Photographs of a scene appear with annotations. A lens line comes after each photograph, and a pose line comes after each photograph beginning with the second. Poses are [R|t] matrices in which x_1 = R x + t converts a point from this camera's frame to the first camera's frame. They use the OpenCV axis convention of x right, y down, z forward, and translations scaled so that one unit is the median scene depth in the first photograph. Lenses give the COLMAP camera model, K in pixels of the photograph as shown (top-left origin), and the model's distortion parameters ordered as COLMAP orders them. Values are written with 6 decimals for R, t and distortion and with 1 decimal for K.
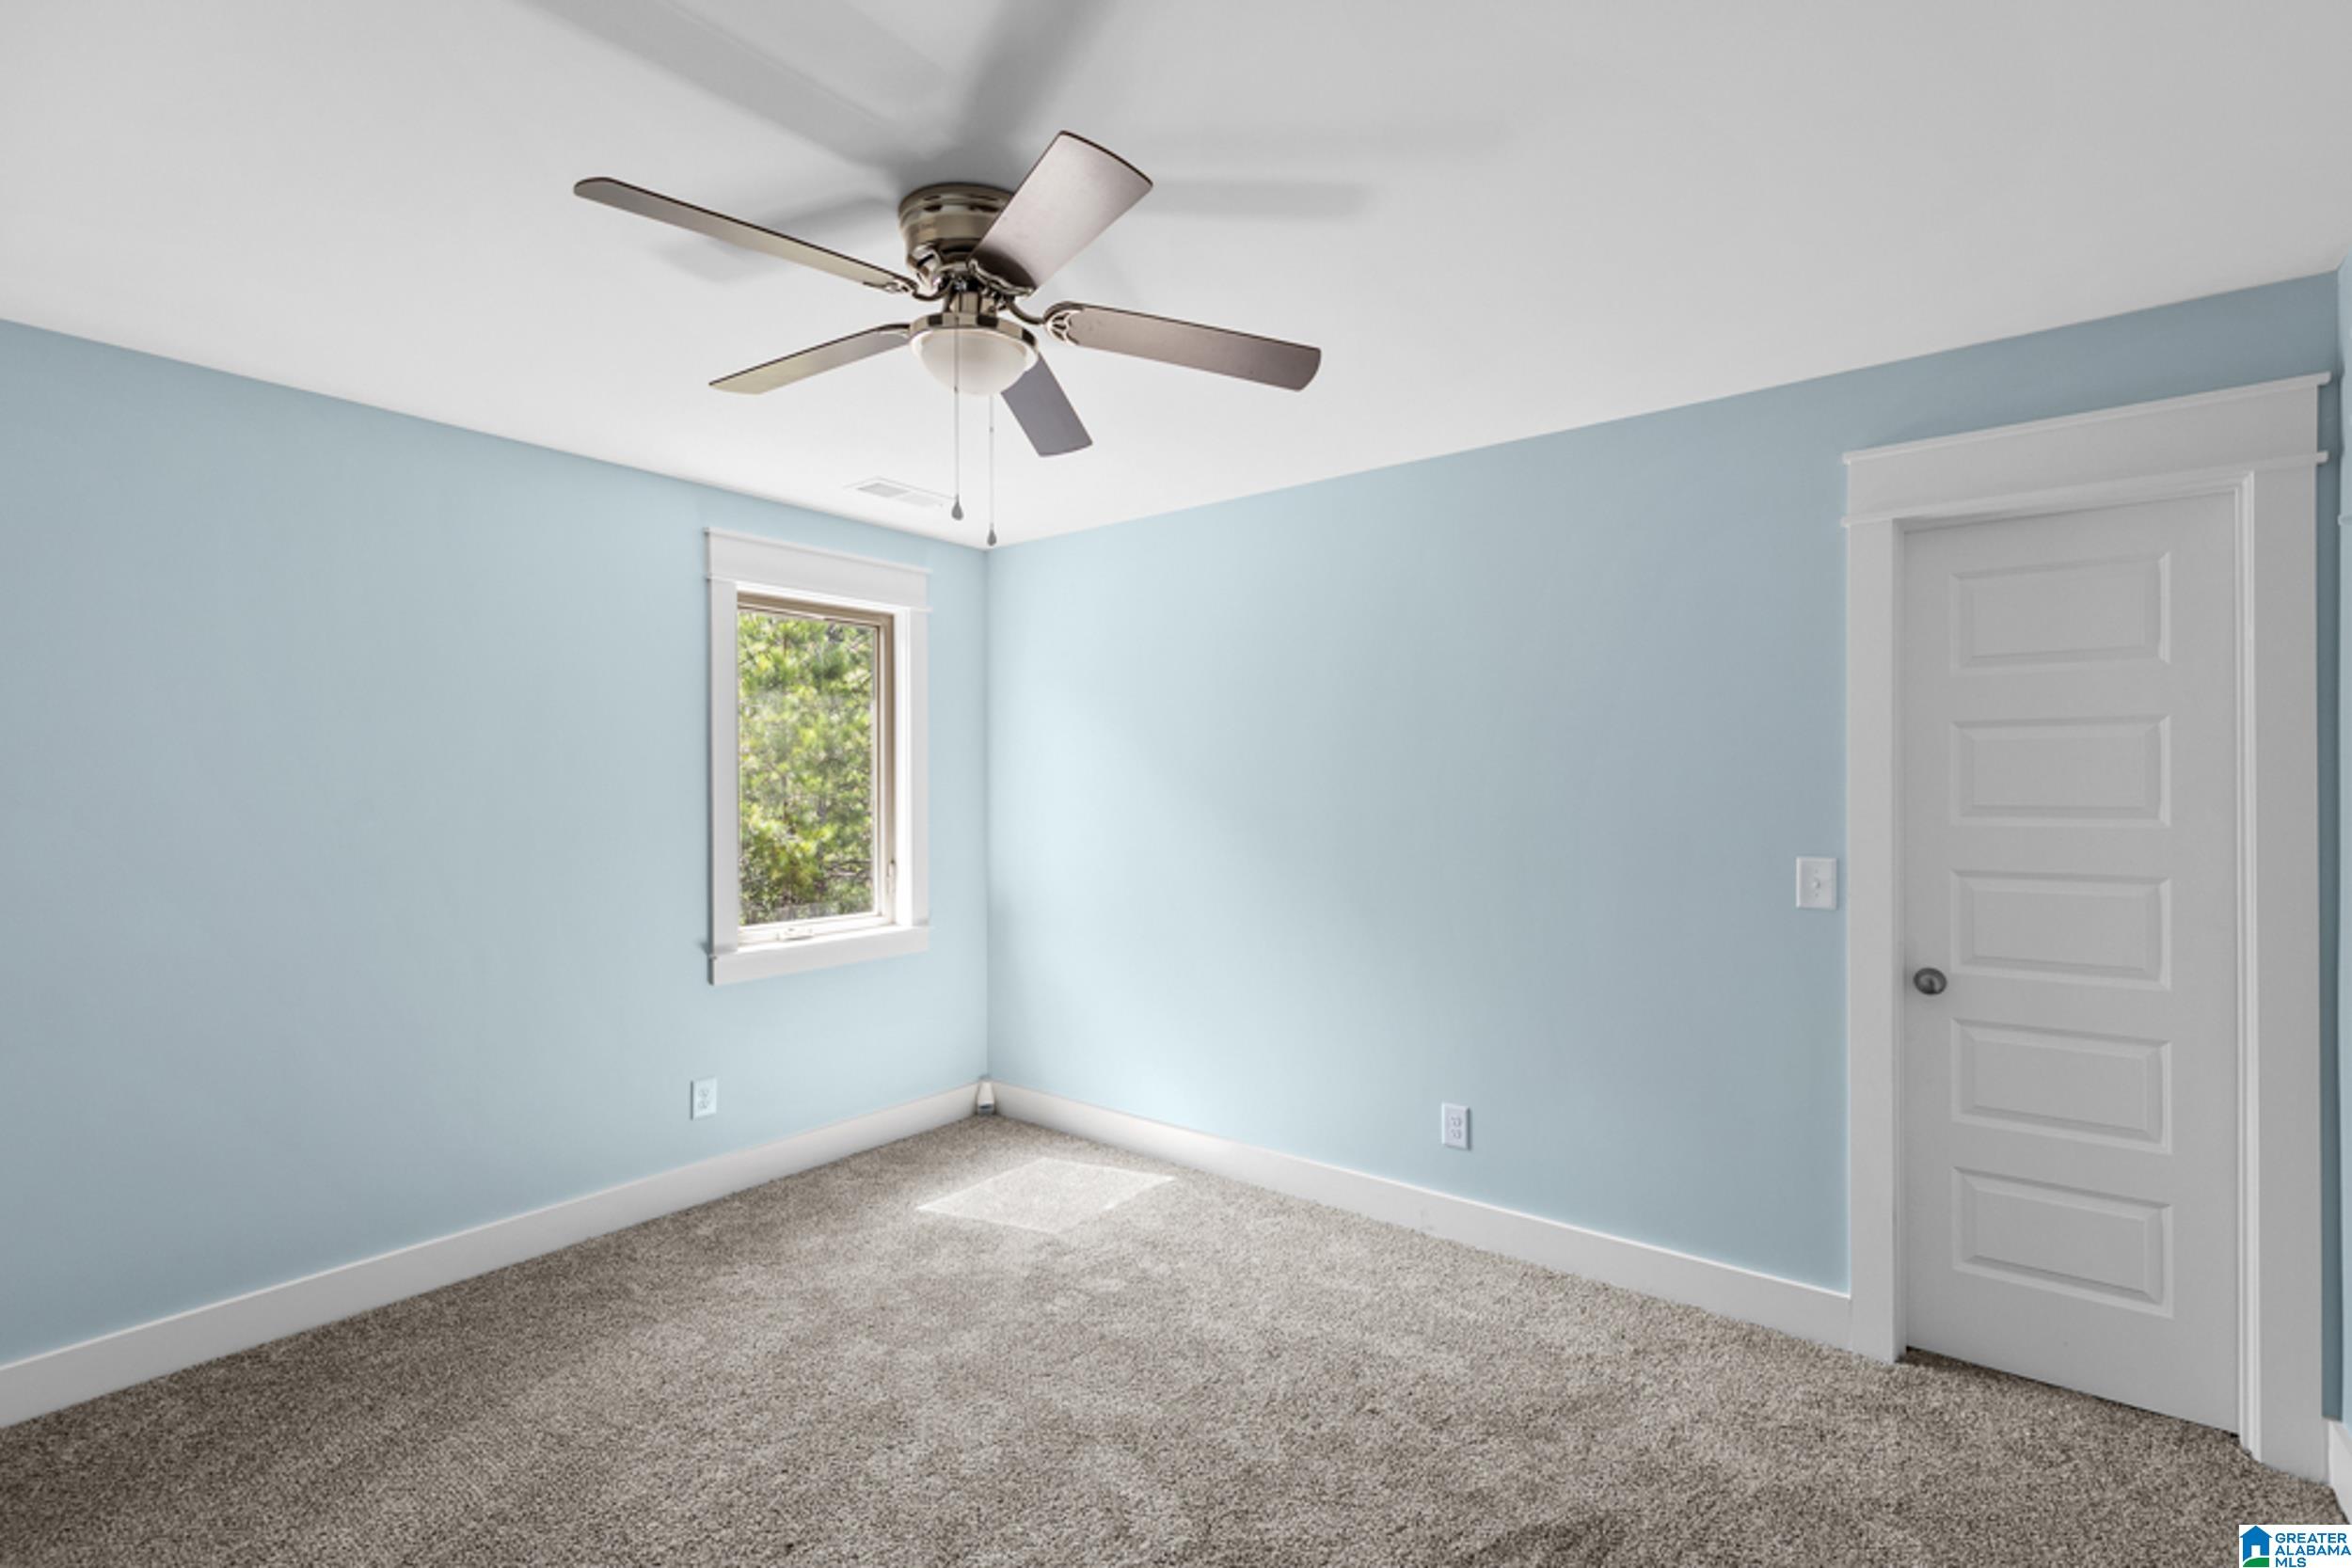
lens RADIAL K [[1053.2, 0, 1191.5], [0, 1053.2, 783.8], [0, 0, 1]] dist [0.003697, 0.000125]
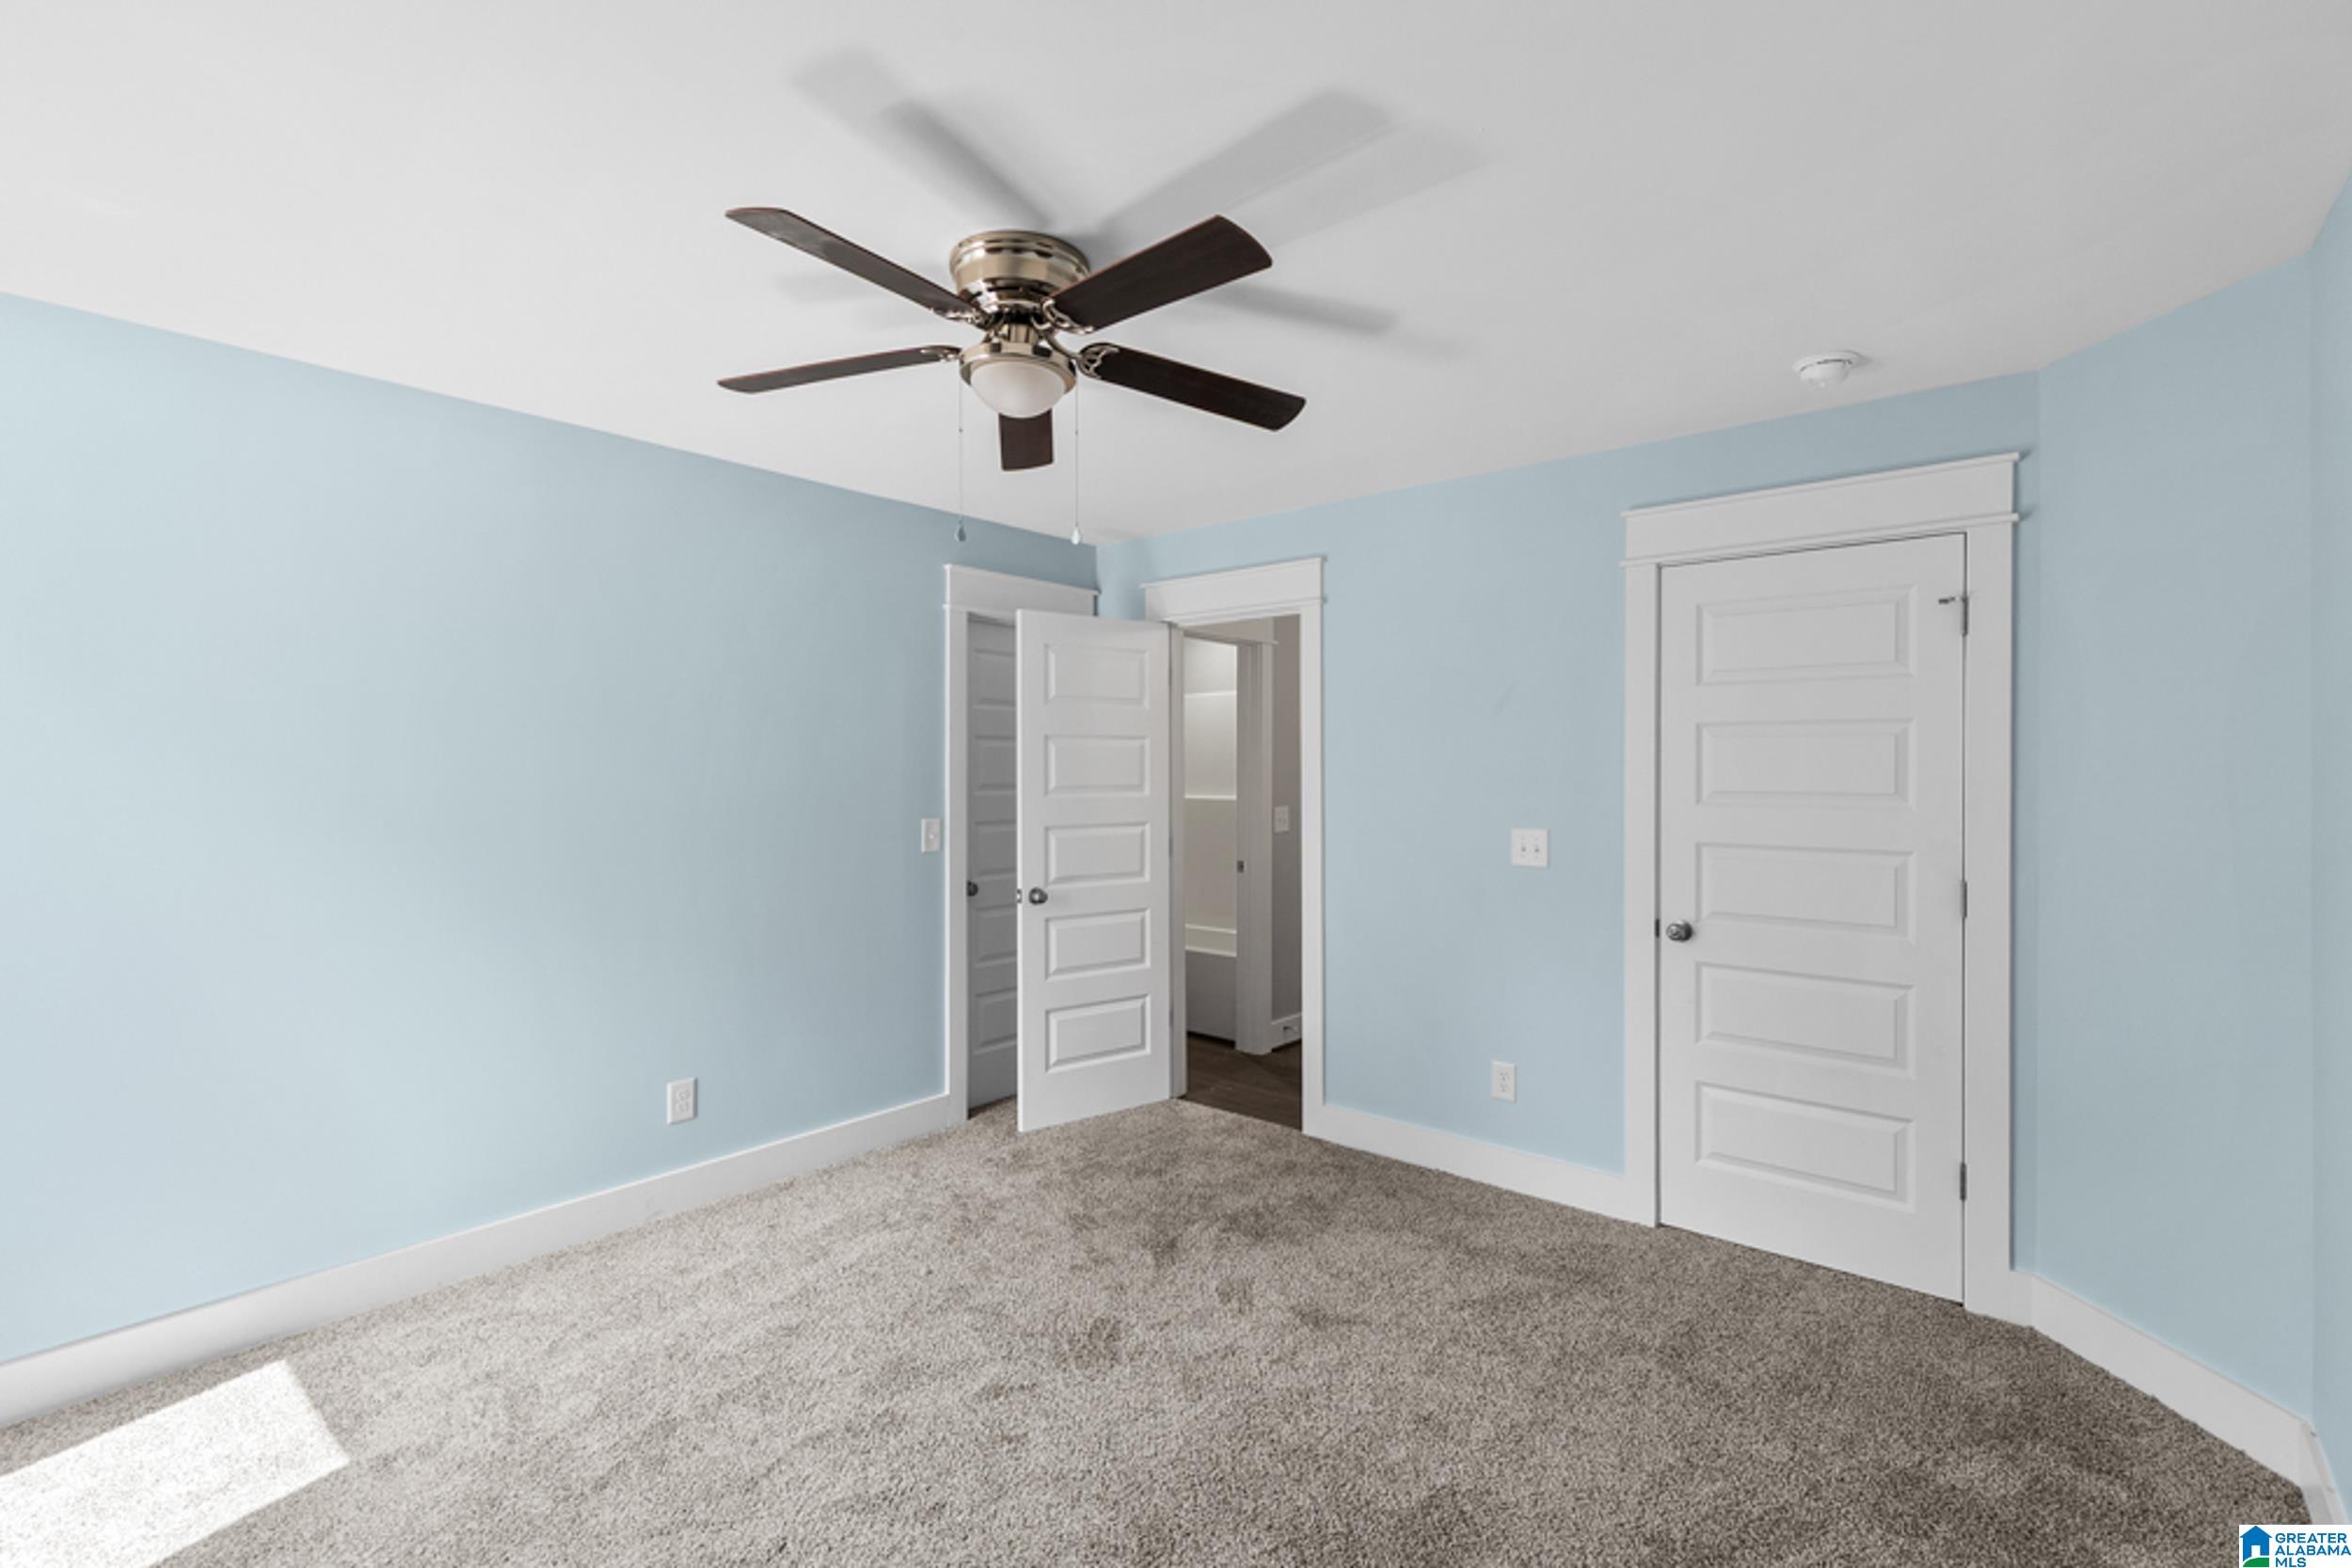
lens RADIAL K [[1053.2, 0, 1191.5], [0, 1053.2, 783.8], [0, 0, 1]] dist [0.003697, 0.000125]
pose [[0.045718, -0.015040, 0.998841, -0.924033], [-0.004125, 0.999875, 0.015244, -0.006806], [-0.998946, -0.004817, 0.045650, 0.550144]]
